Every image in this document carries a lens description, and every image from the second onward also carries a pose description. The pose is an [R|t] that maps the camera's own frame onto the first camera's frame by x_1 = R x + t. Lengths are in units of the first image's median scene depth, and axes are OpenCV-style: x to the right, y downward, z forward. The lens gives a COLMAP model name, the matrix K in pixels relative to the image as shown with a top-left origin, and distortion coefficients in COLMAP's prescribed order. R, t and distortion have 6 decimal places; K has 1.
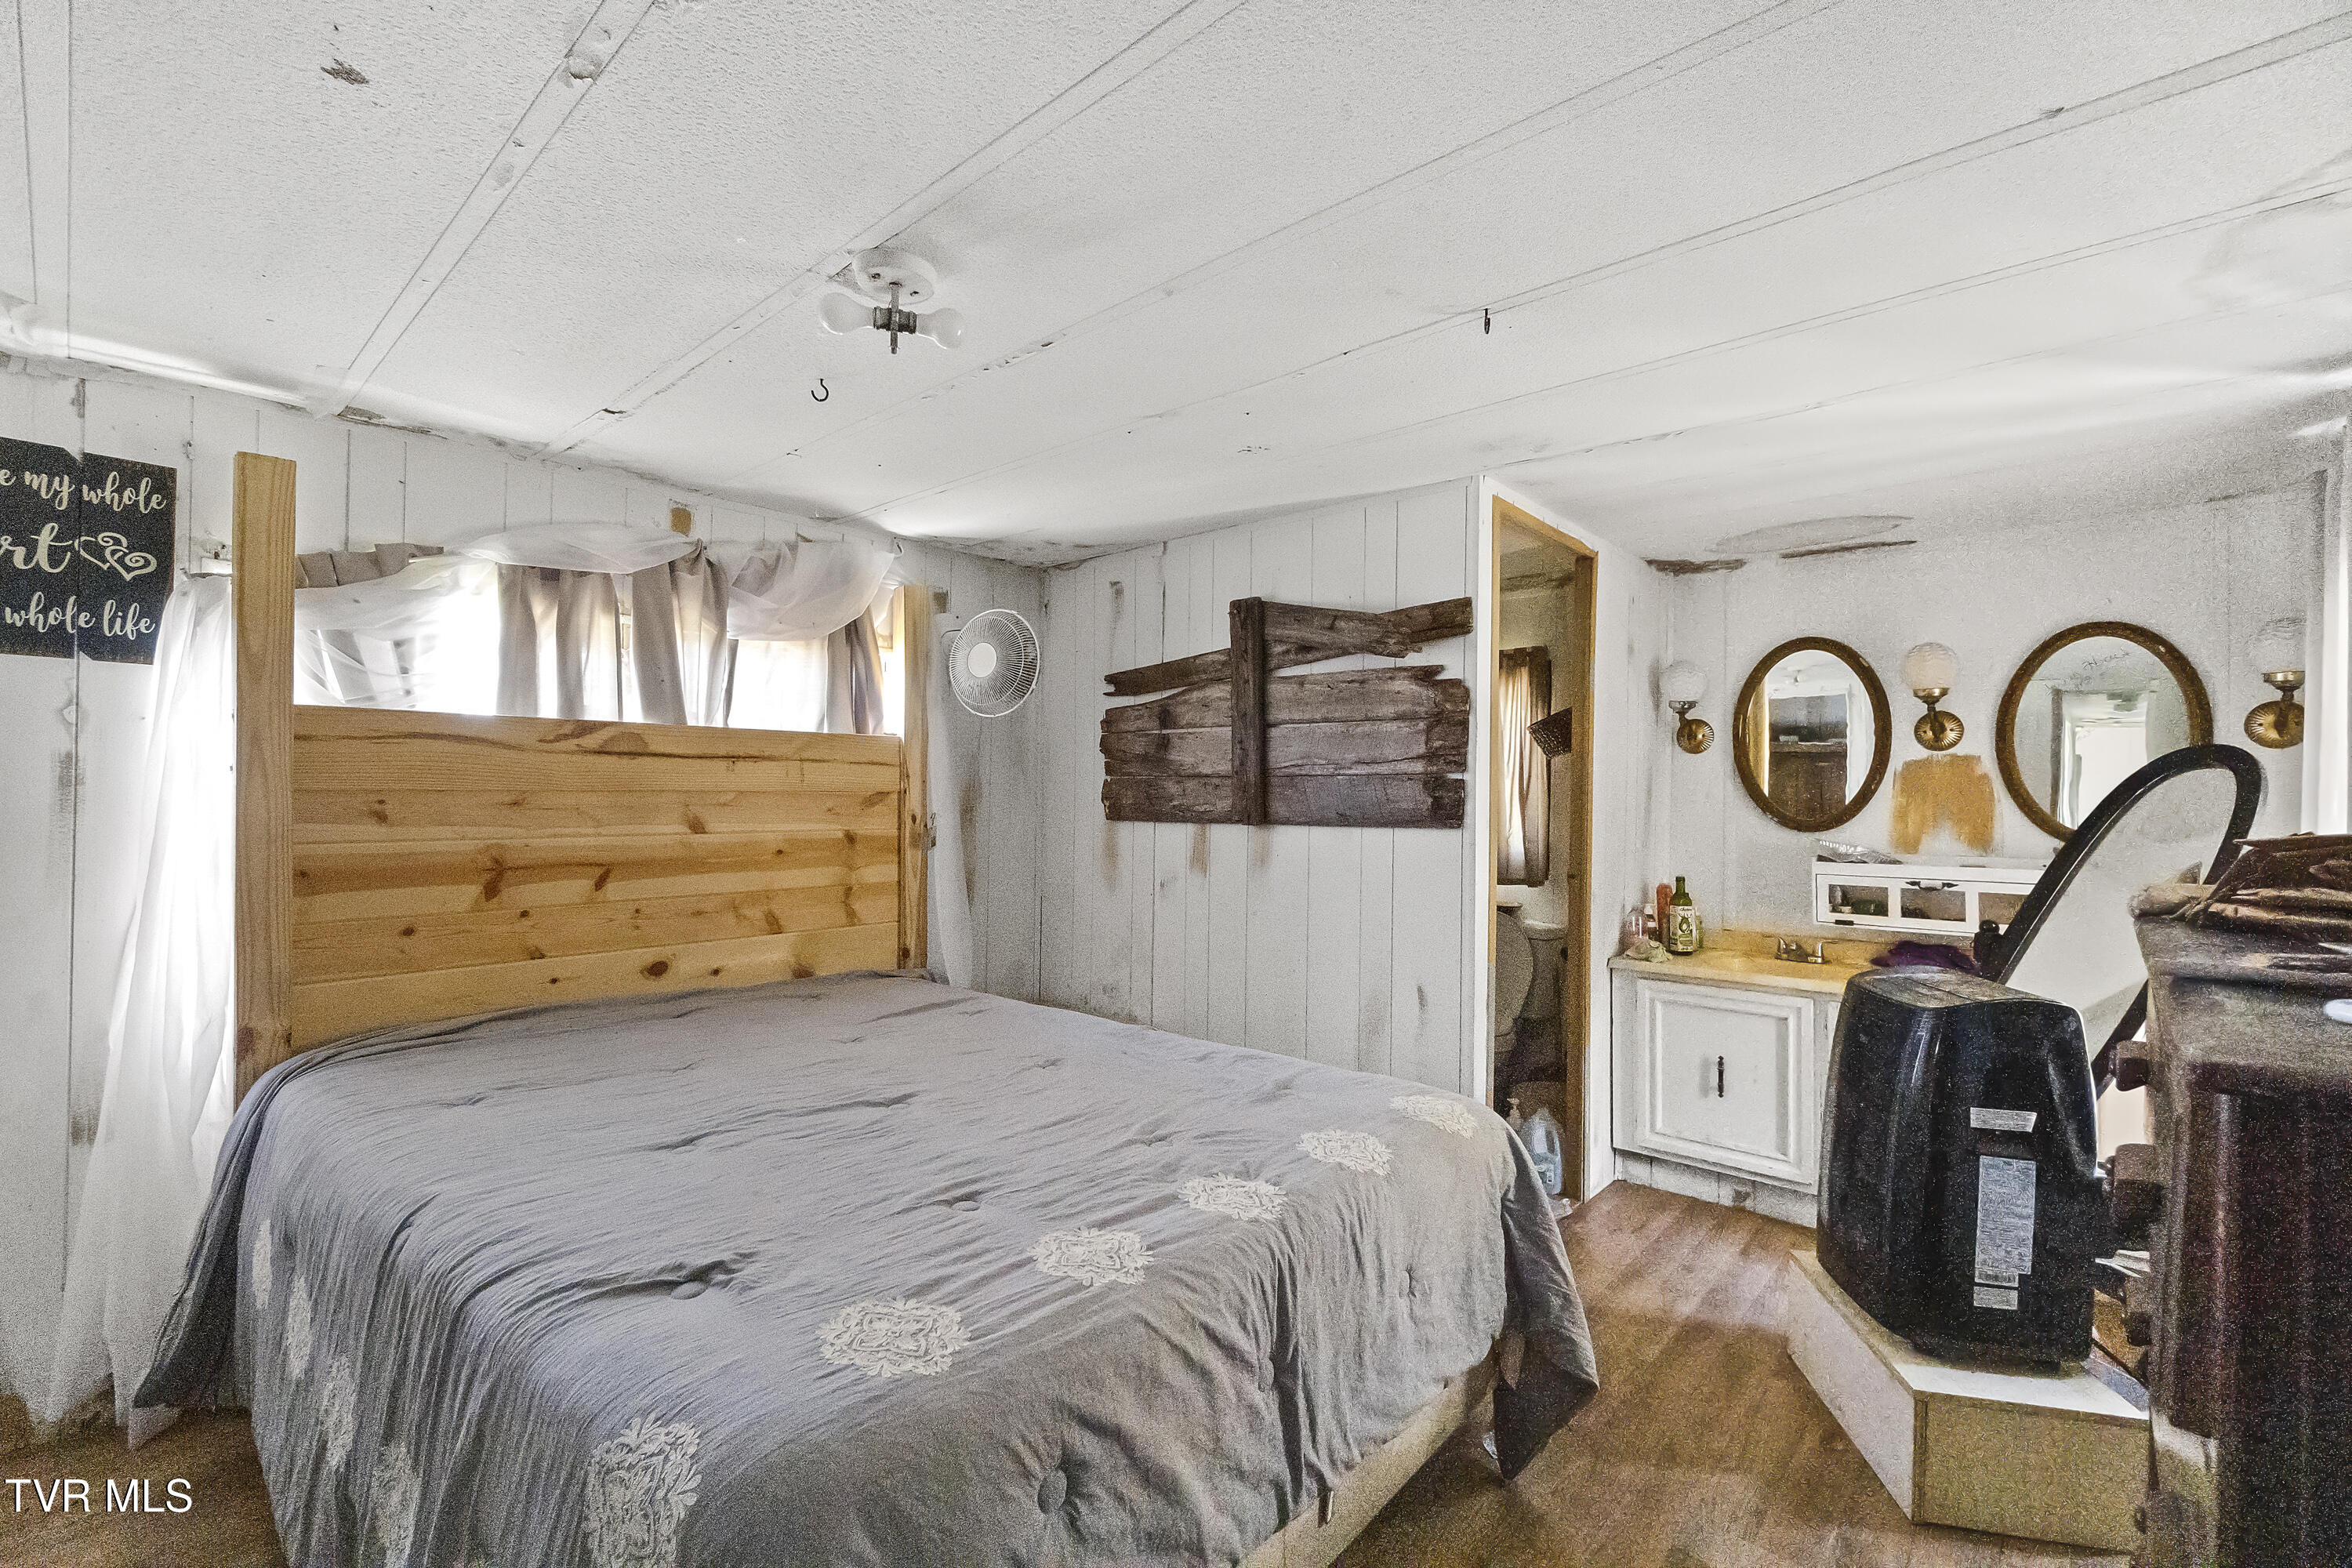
lens RADIAL K [[1025.6, 0, 1172.3], [0, 1025.6, 790.1], [0, 0, 1]] dist [-0.005395, 0.000093]
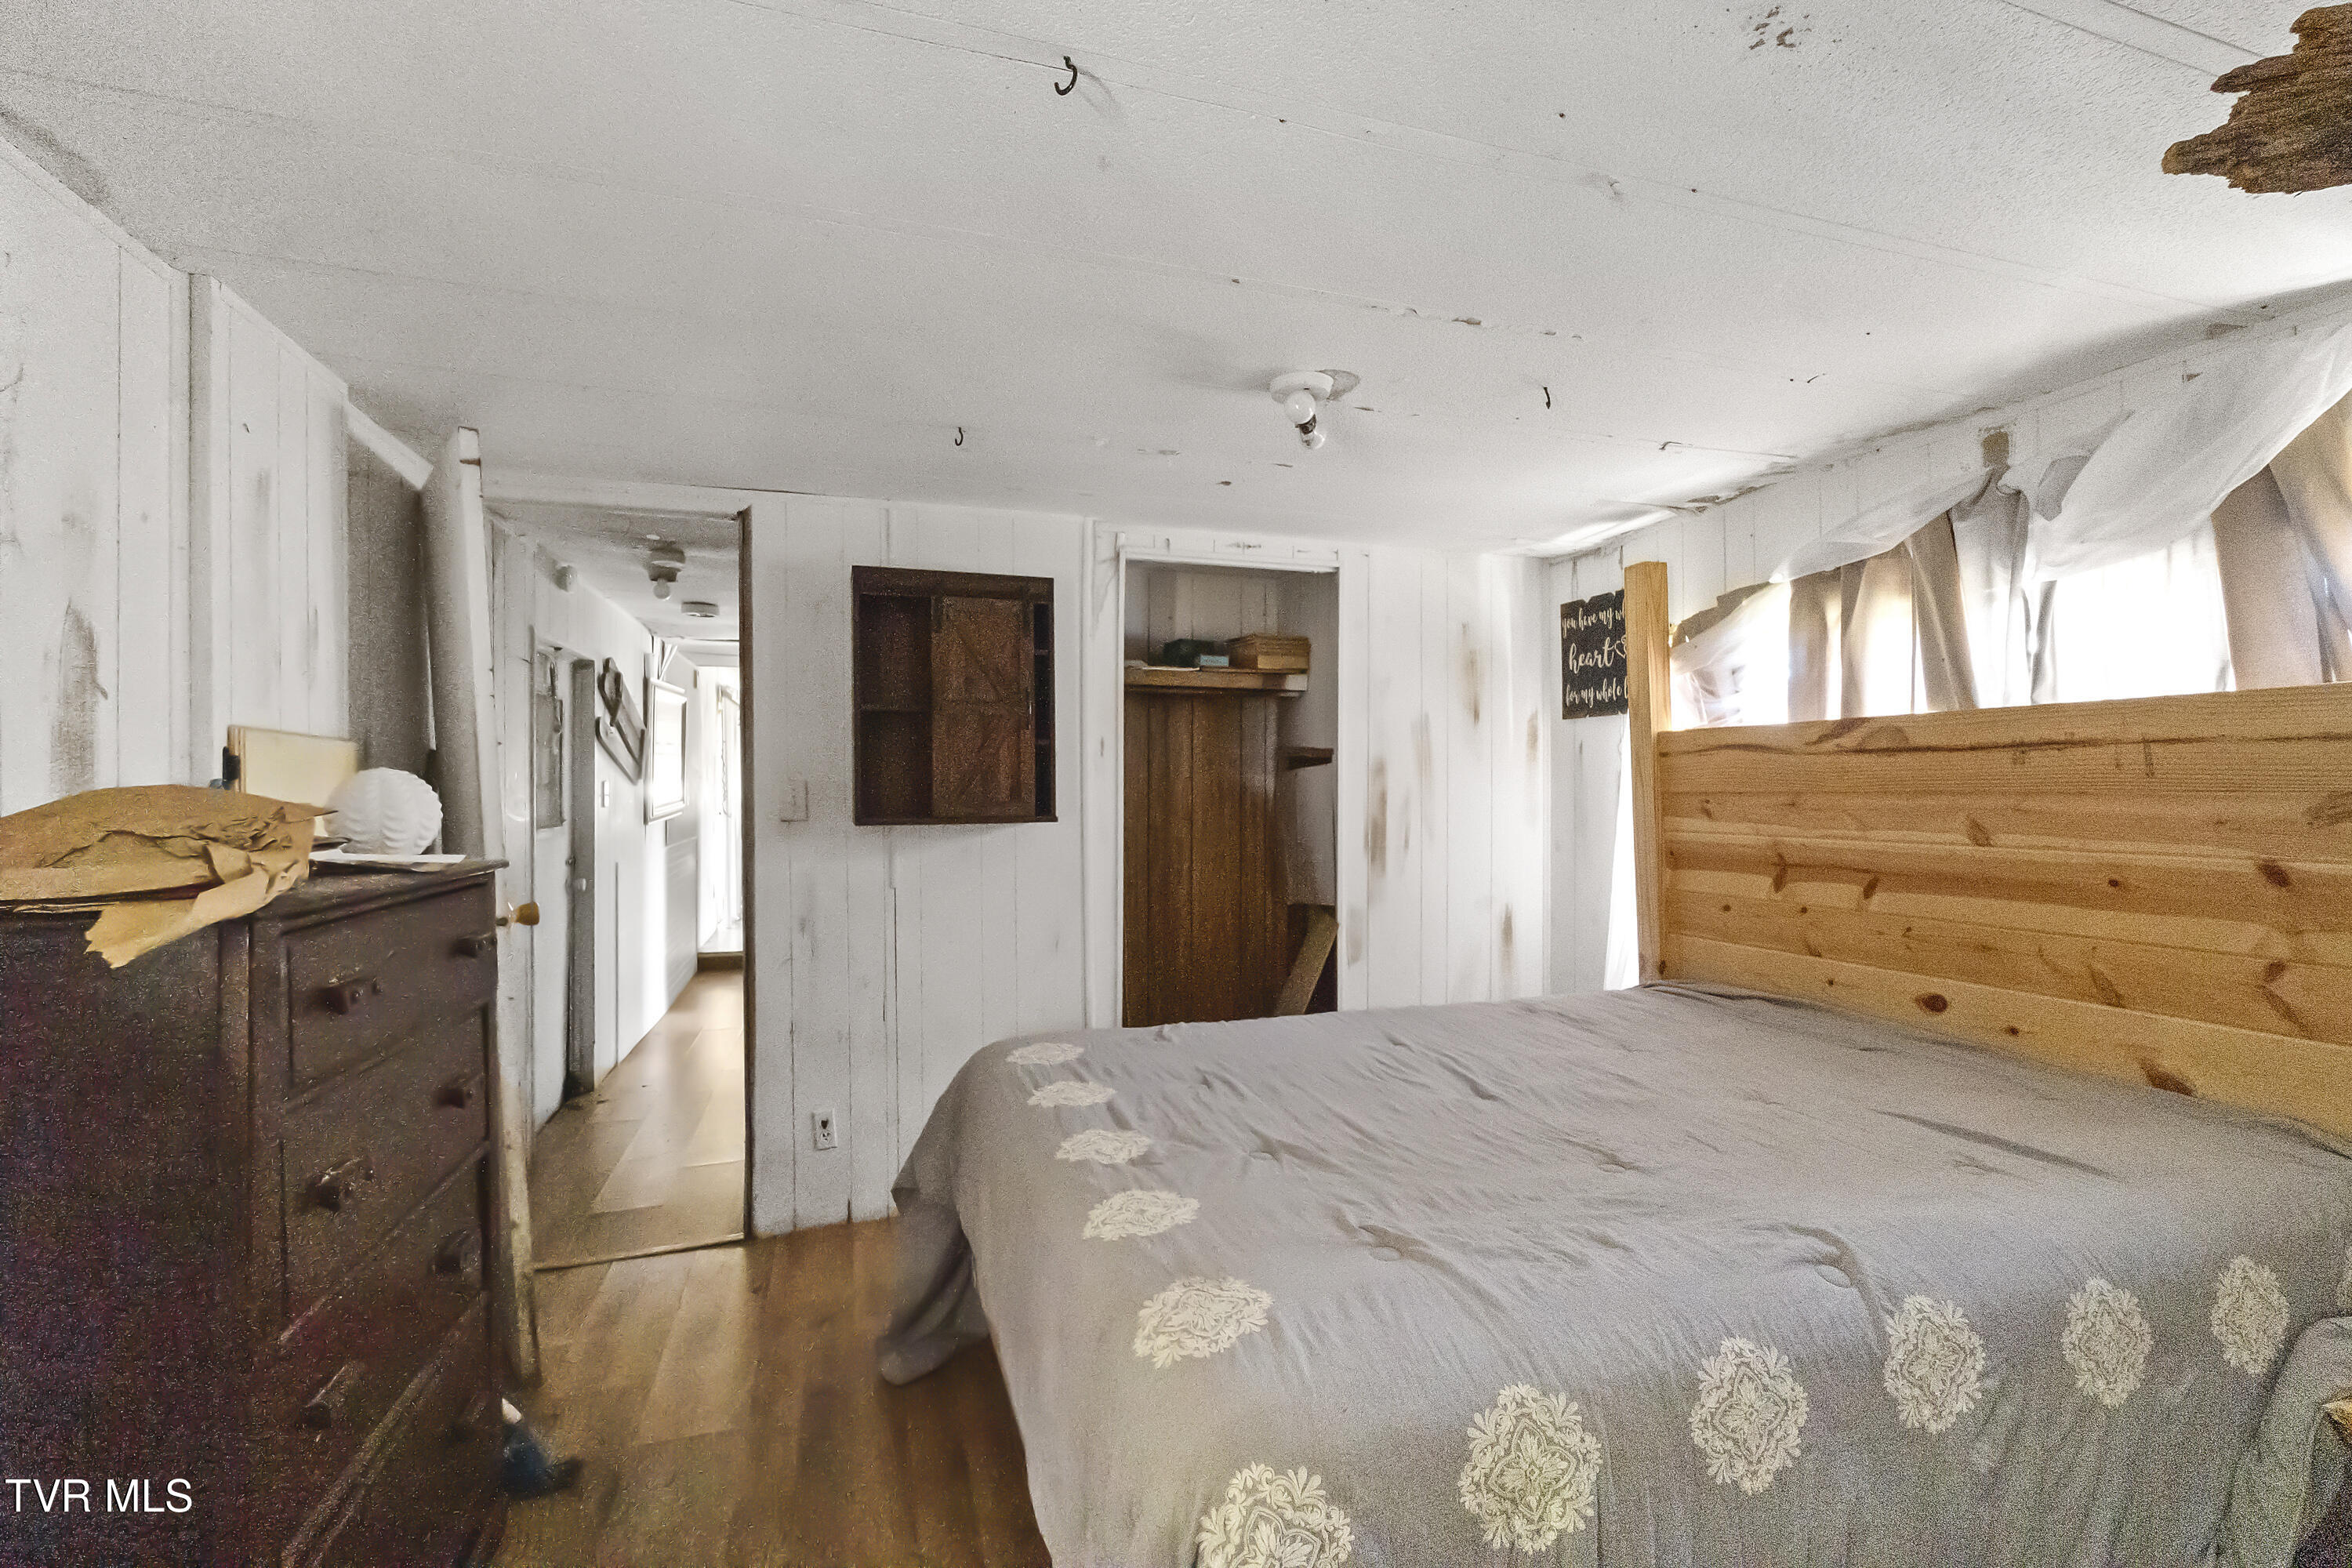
lens RADIAL K [[1025.6, 0, 1178.6], [0, 1025.6, 786.5], [0, 0, 1]] dist [-0.005395, 0.000093]
pose [[-0.503233, -0.012361, -0.864063, 0.586867], [-0.003265, 0.999918, -0.012403, 0.009817], [0.864145, -0.003421, -0.503232, 0.968836]]
